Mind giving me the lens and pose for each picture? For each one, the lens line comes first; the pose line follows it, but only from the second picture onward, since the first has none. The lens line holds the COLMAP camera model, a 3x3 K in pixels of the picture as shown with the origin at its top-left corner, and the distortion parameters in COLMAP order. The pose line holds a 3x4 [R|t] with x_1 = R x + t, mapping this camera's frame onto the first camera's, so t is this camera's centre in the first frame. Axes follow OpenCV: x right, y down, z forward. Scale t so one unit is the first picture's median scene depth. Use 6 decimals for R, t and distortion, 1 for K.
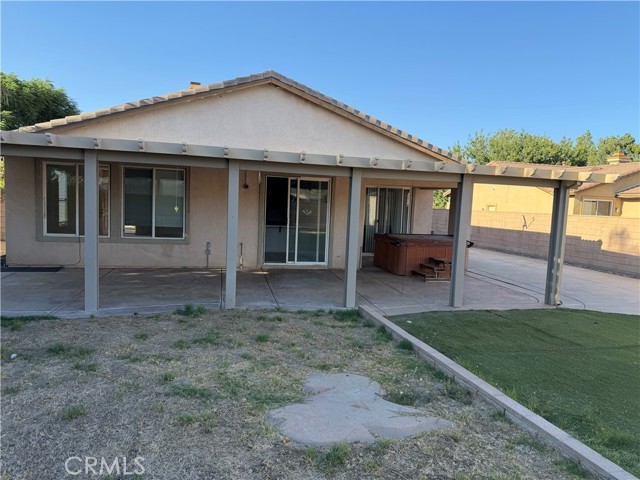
lens RADIAL K [[450.6, 0, 320.0], [0, 450.6, 240.0], [0, 0, 1]] dist [0.001693, -0.004774]
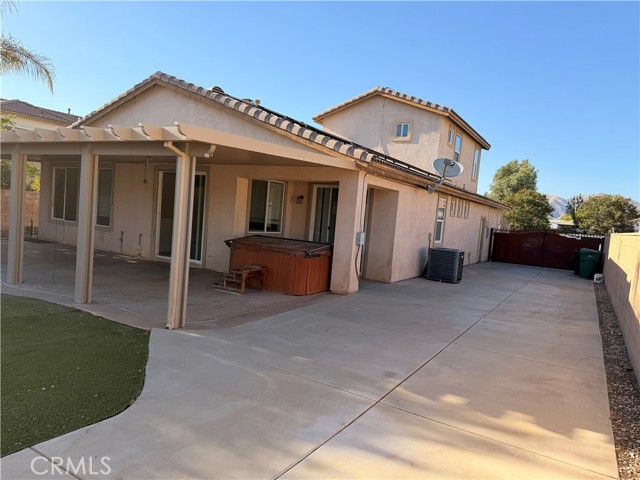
lens RADIAL K [[450.6, 0, 320.0], [0, 450.6, 240.0], [0, 0, 1]] dist [0.001693, -0.004774]
pose [[0.732489, 0.060000, -0.678129, 0.884700], [-0.104000, 0.994279, -0.024363, 0.002507], [0.672788, 0.088371, 0.734539, 0.503447]]
